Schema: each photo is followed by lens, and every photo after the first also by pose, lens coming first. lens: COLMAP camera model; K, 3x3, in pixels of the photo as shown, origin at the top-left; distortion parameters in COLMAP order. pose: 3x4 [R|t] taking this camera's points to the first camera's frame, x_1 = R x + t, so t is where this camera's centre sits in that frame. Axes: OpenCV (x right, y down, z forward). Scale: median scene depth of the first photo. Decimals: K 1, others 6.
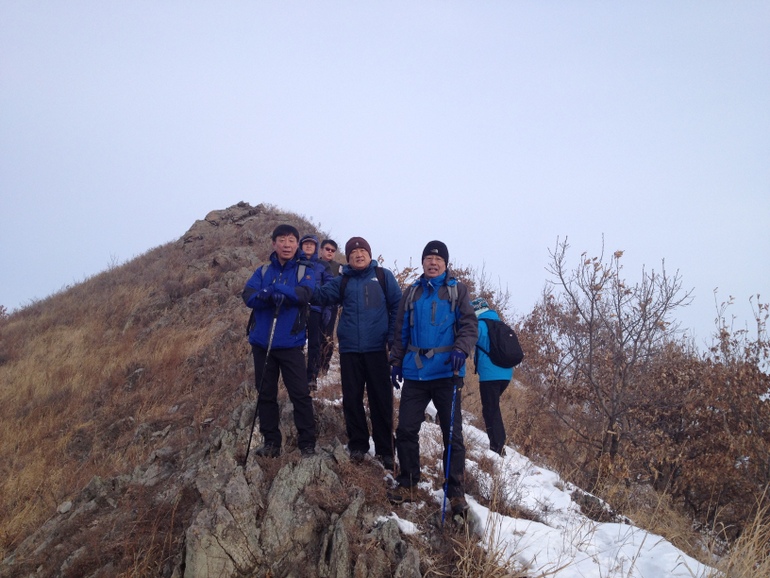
lens RADIAL K [[708.7, 0, 385.0], [0, 708.7, 289.0], [0, 0, 1]] dist [0.211431, -0.503885]
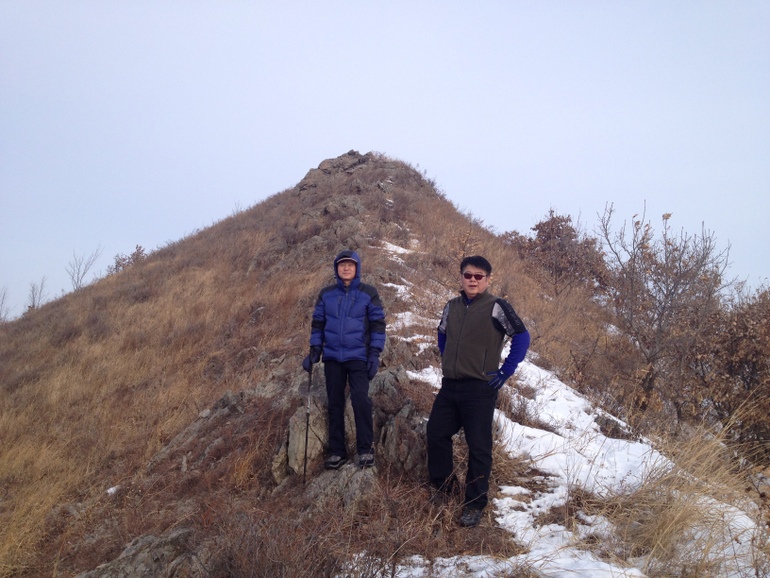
lens RADIAL K [[708.7, 0, 385.0], [0, 708.7, 289.0], [0, 0, 1]] dist [0.211431, -0.503885]
pose [[0.987720, 0.017061, -0.155300, 0.021815], [-0.004409, 0.996668, 0.081452, -0.008134], [0.156172, -0.079767, 0.984504, -0.060529]]
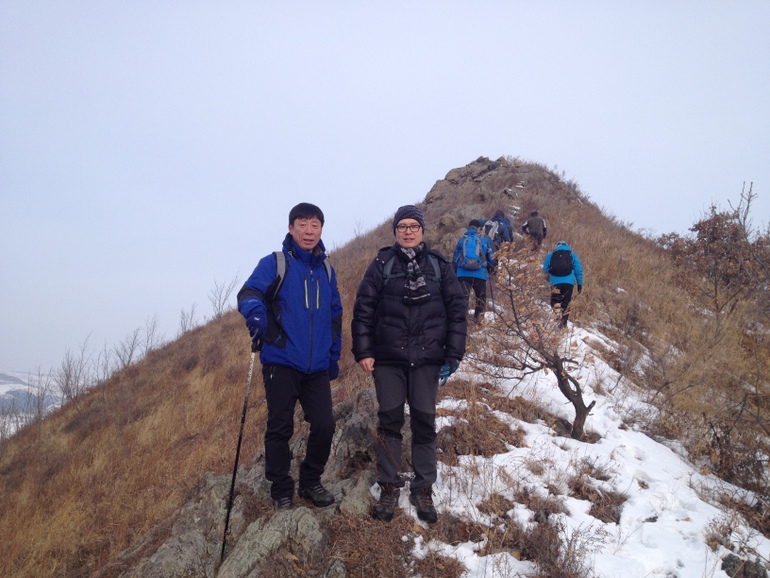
lens RADIAL K [[708.7, 0, 385.0], [0, 708.7, 289.0], [0, 0, 1]] dist [0.211431, -0.503885]
pose [[0.929837, -0.025126, -0.367112, 0.052072], [0.049562, 0.997127, 0.057287, -0.008150], [0.364618, -0.071463, 0.928411, 0.060089]]
